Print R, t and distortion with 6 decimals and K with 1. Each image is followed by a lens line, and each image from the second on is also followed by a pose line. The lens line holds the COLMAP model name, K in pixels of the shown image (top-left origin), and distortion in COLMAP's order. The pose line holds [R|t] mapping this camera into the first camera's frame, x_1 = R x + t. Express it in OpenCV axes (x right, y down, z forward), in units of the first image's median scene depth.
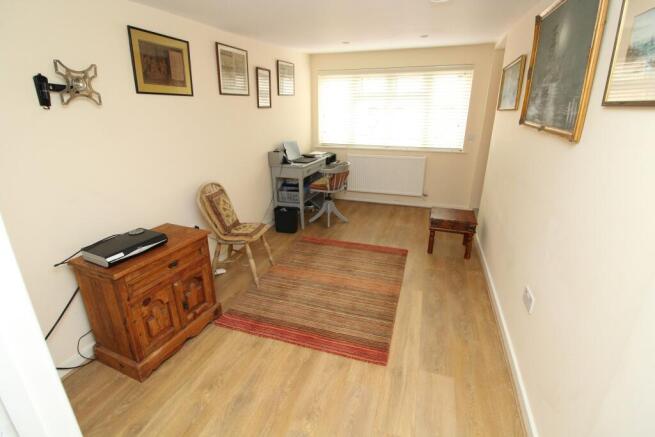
lens RADIAL K [[302.5, 0, 327.8], [0, 302.5, 211.2], [0, 0, 1]] dist [0.001153, -0.014398]
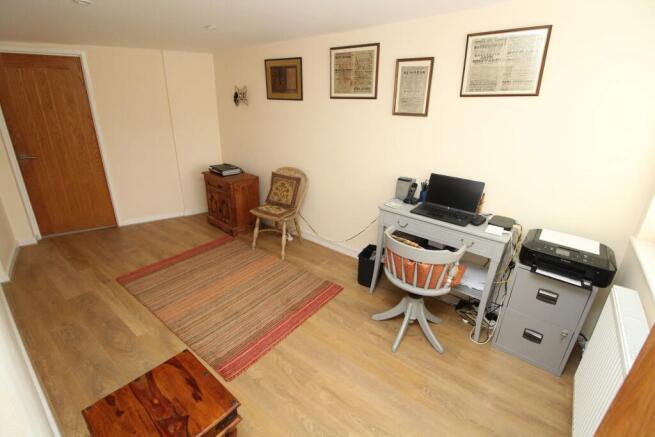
lens RADIAL K [[302.5, 0, 327.8], [0, 302.5, 211.2], [0, 0, 1]] dist [0.001153, -0.014398]
pose [[-0.314178, 0.337556, -0.887326, 0.881957], [-0.322258, 0.841240, 0.434126, -0.637435], [0.892996, 0.422341, -0.155519, 1.650234]]
